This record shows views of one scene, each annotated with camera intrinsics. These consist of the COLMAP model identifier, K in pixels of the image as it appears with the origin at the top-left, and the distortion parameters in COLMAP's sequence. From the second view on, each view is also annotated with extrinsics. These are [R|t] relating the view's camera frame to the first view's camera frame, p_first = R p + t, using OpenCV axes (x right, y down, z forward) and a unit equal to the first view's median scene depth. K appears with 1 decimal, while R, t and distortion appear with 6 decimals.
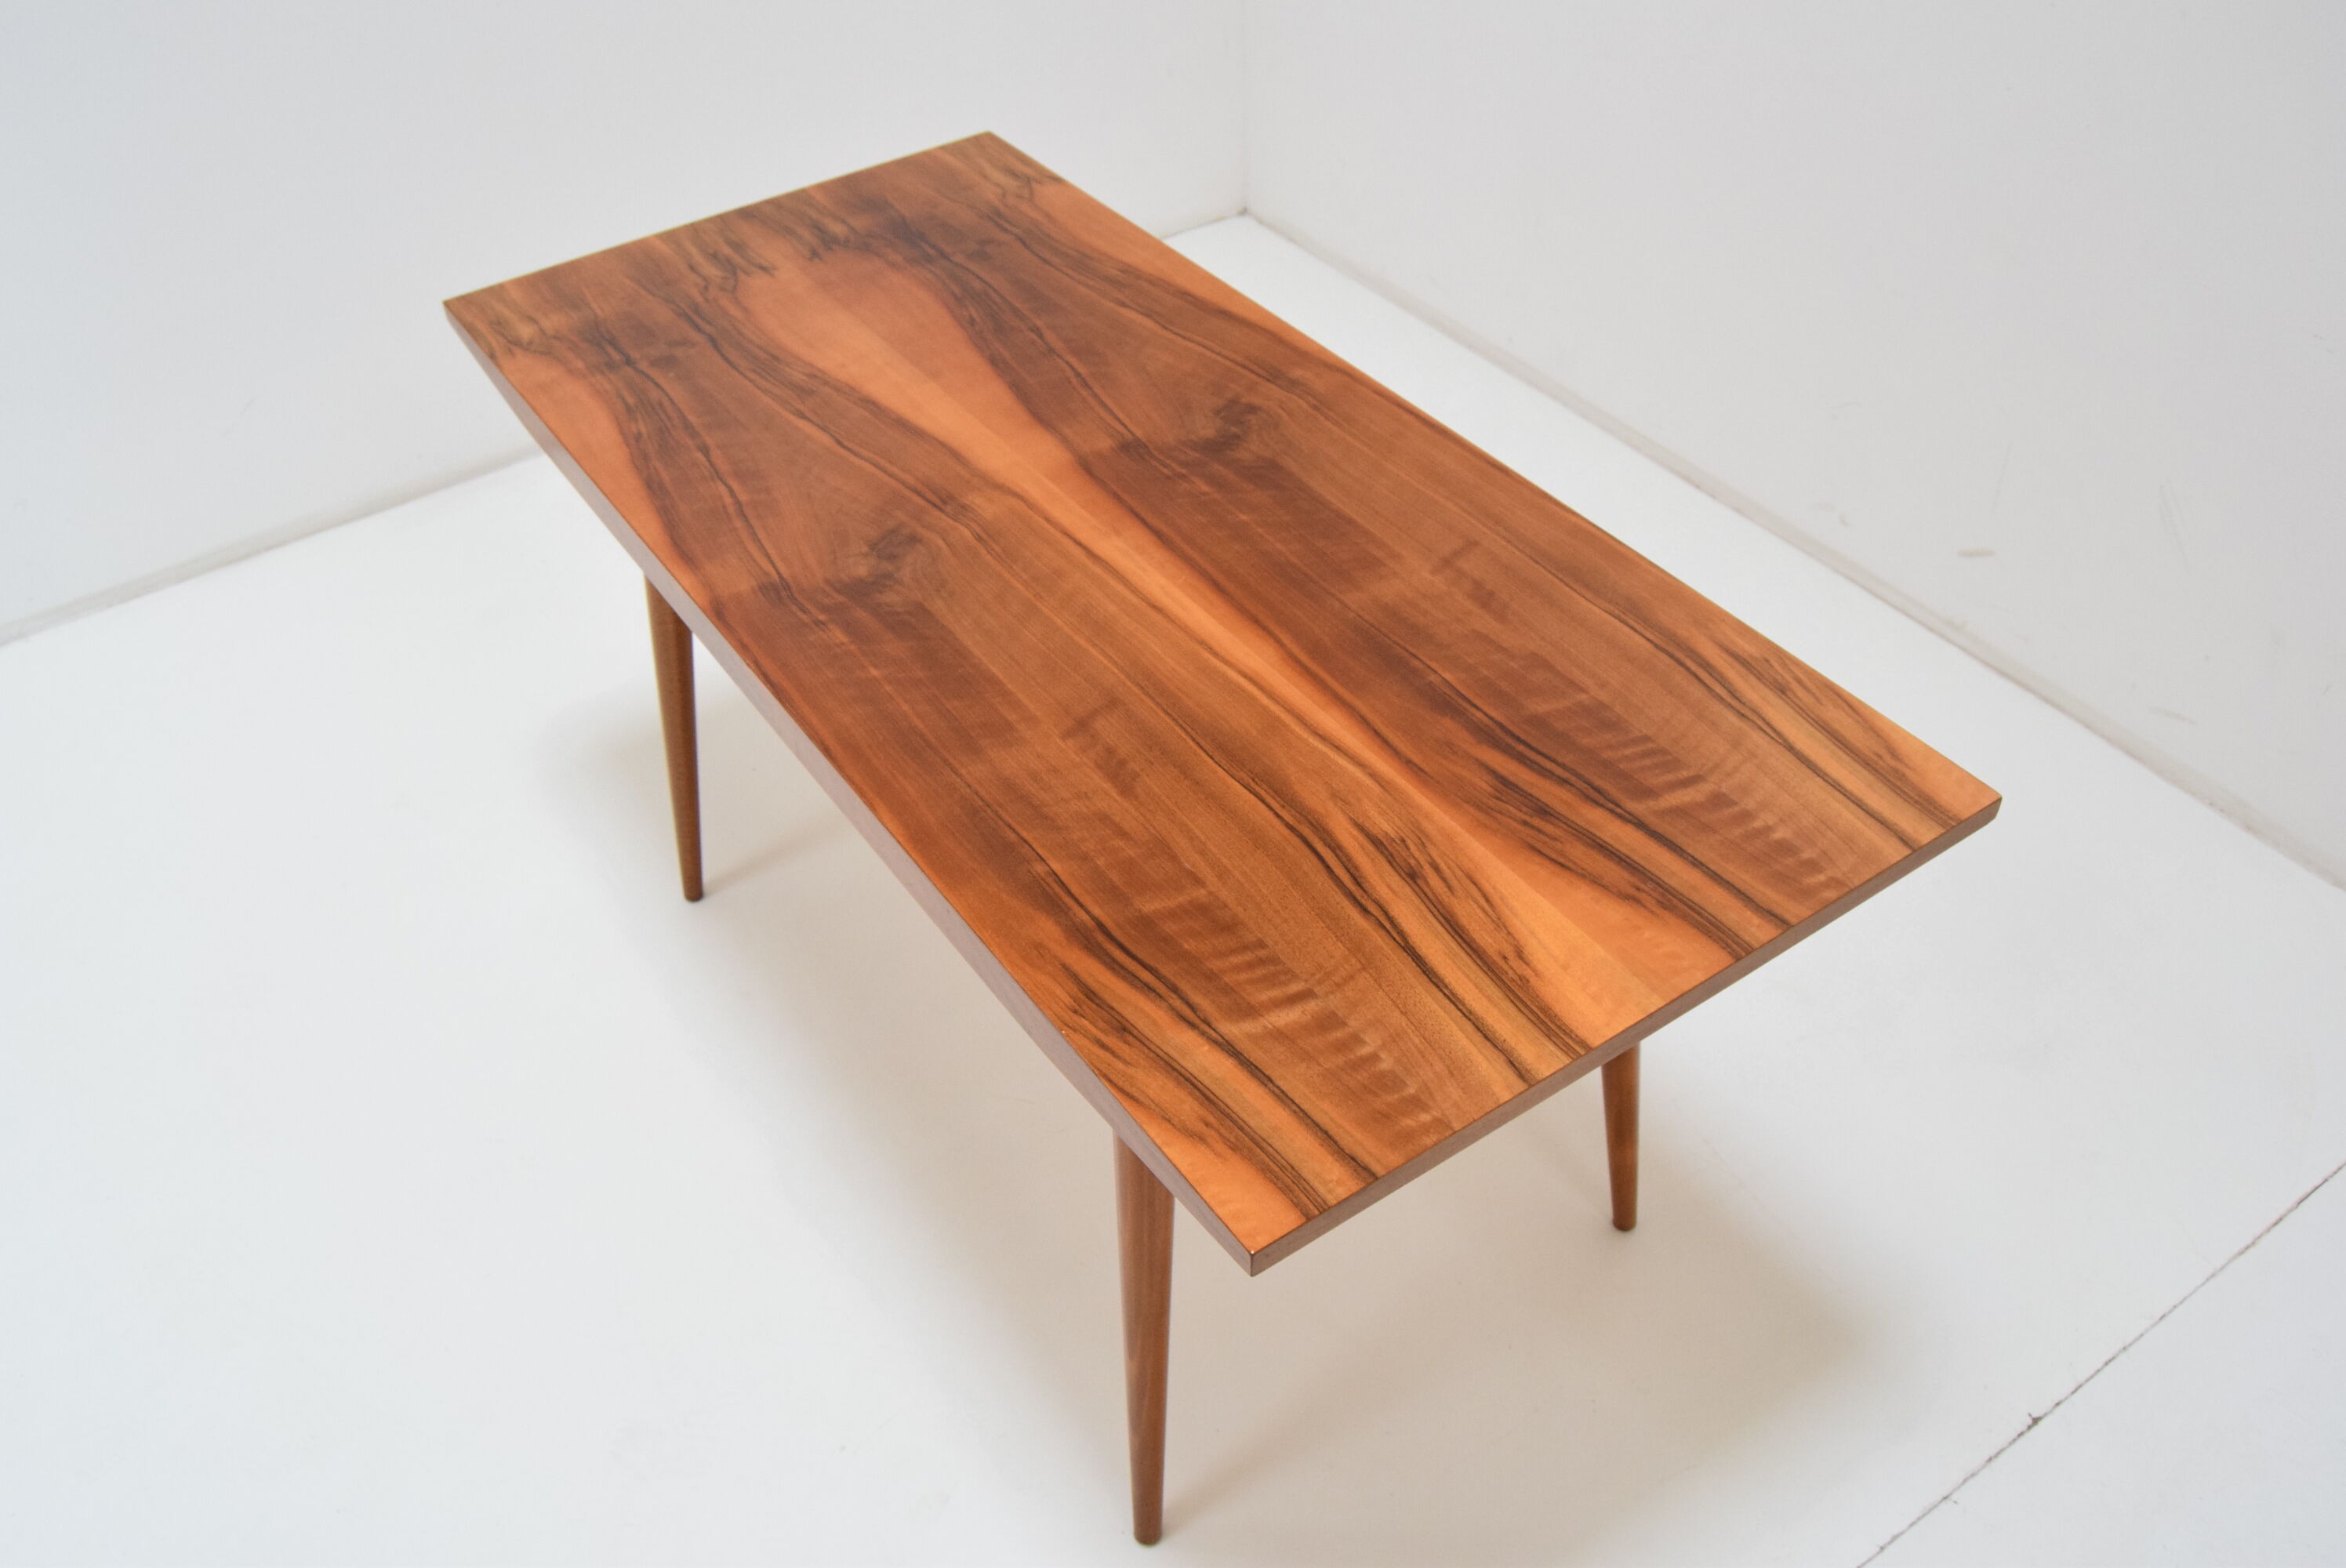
lens RADIAL K [[1964.0, 0, 1181.0], [0, 1964.0, 789.8], [0, 0, 1]] dist [-0.077737, 0.000202]
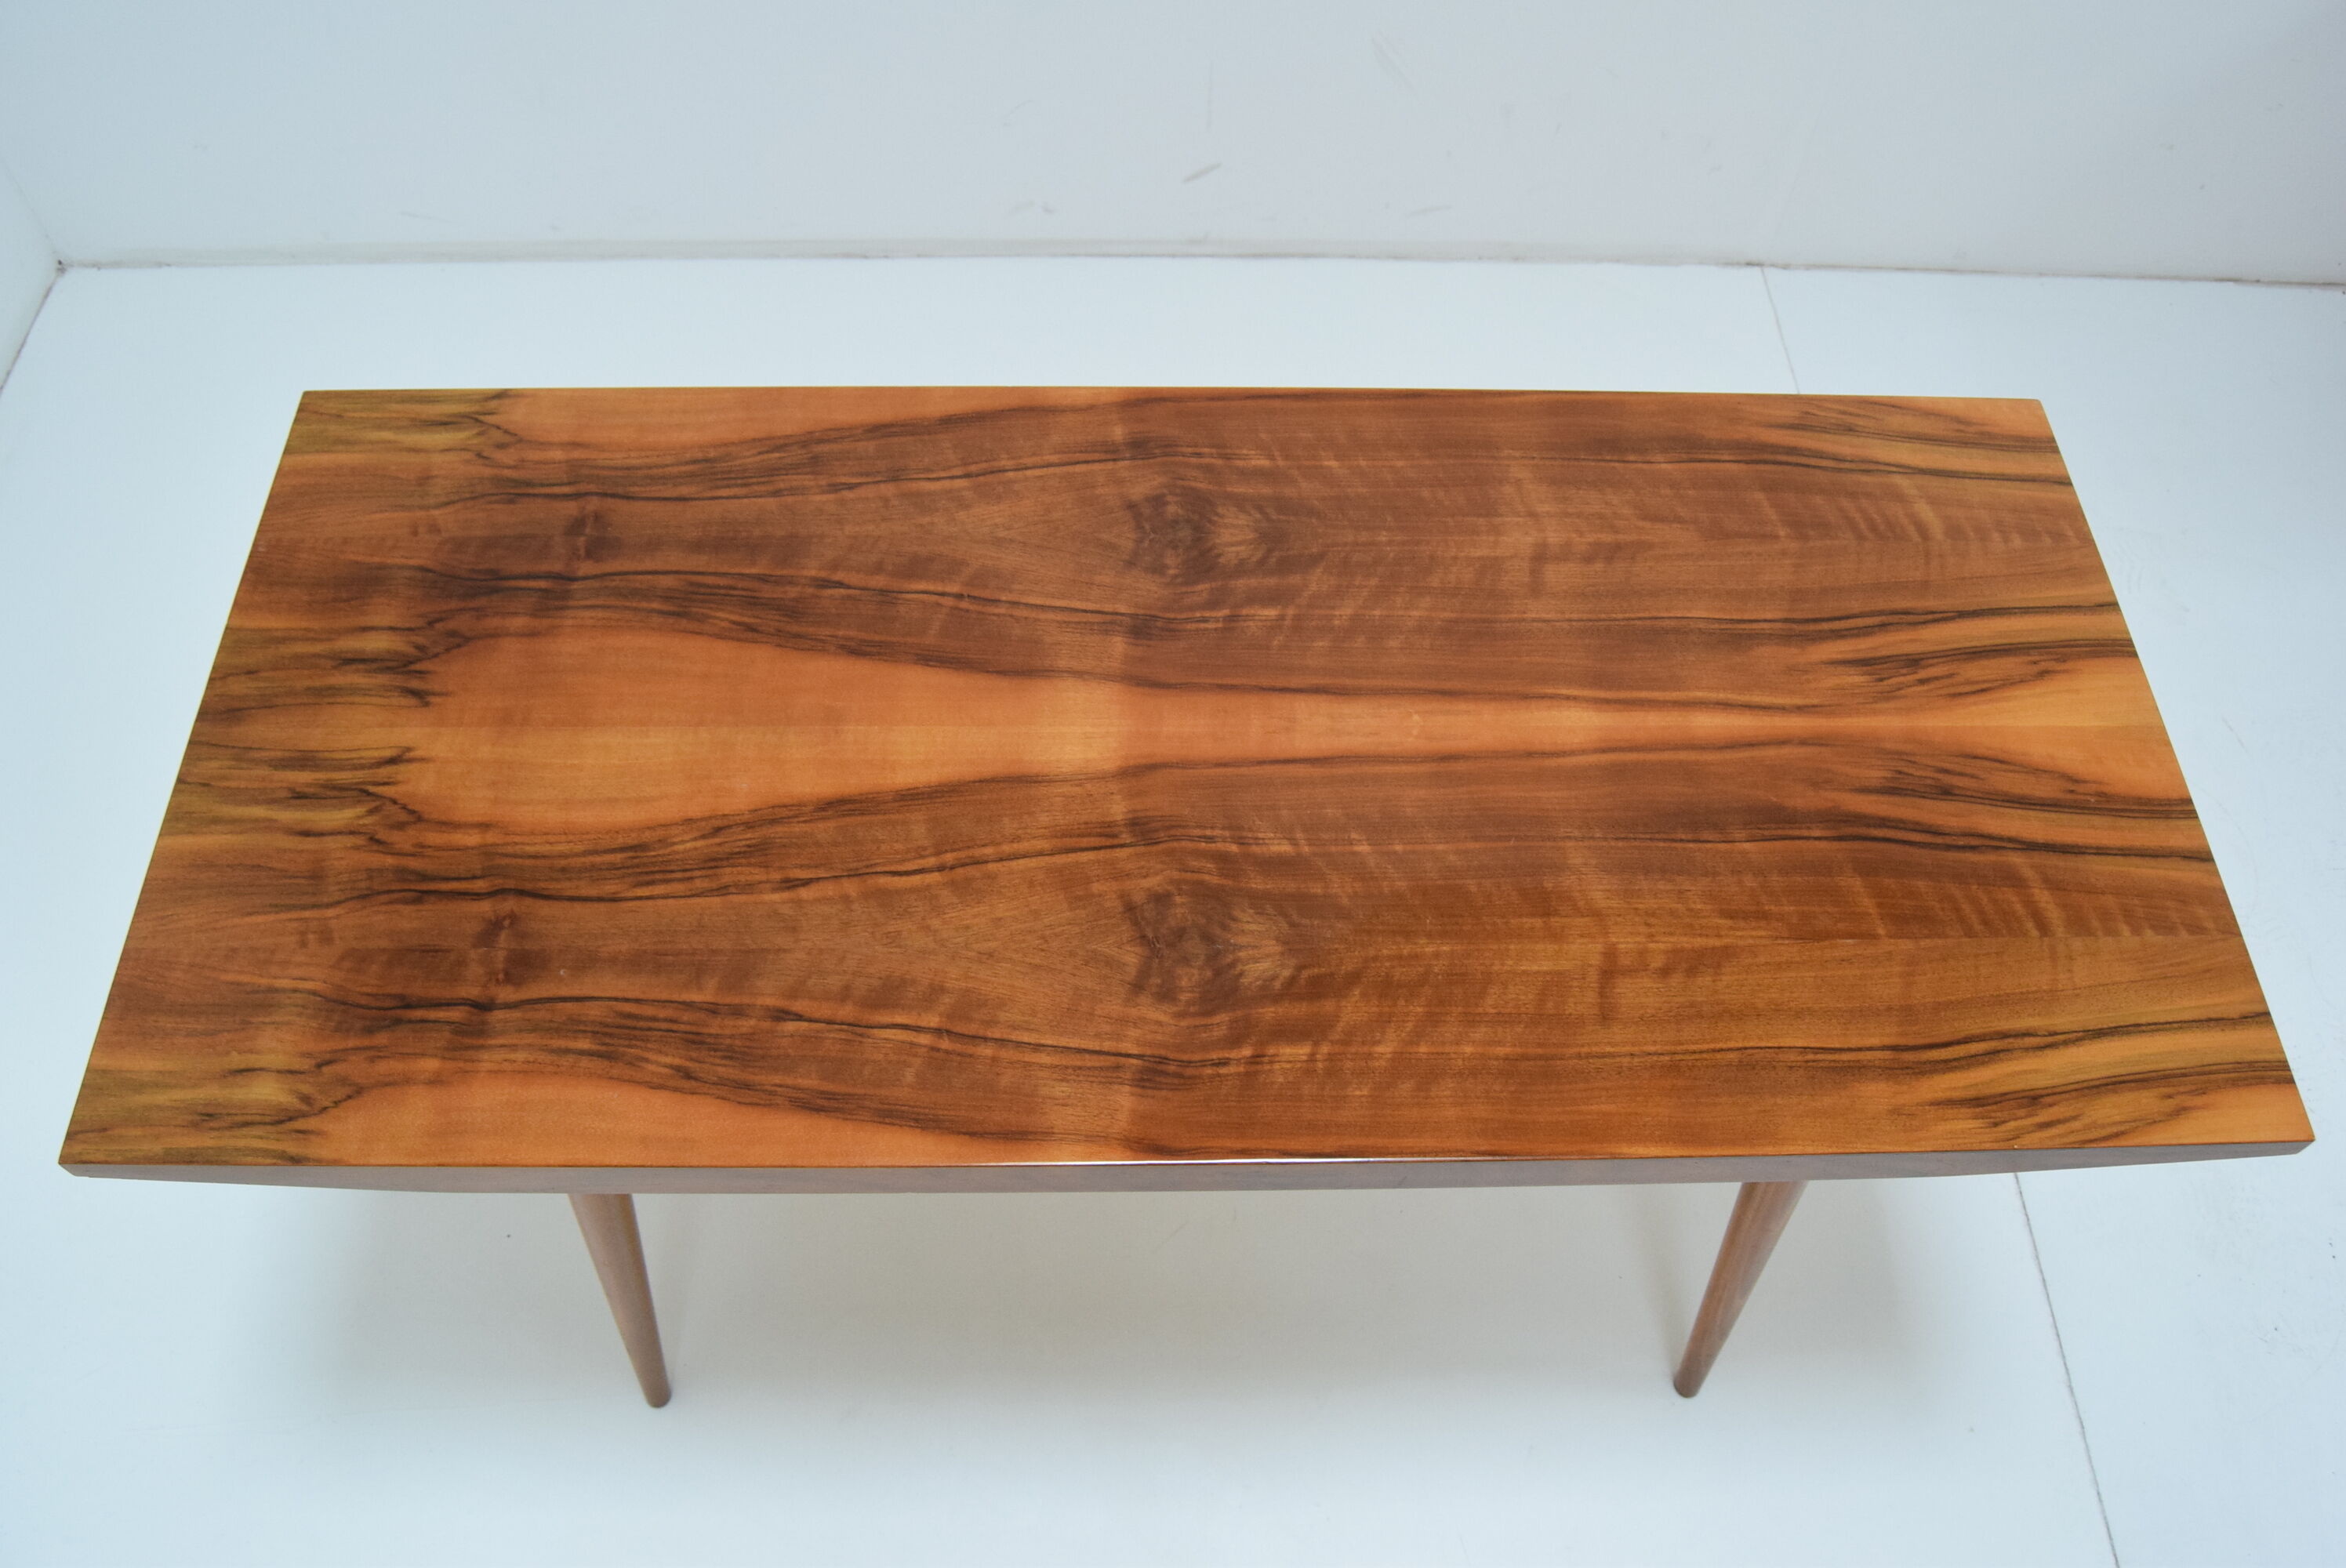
lens RADIAL K [[1820.8, 0, 1170.5], [0, 1820.8, 787.6], [0, 0, 1]] dist [-0.092075, 0.028721]
pose [[0.546771, -0.679441, 0.489285, -0.480133], [0.528282, 0.733321, 0.427969, -0.489552], [-0.649584, 0.024479, 0.759896, 0.455521]]
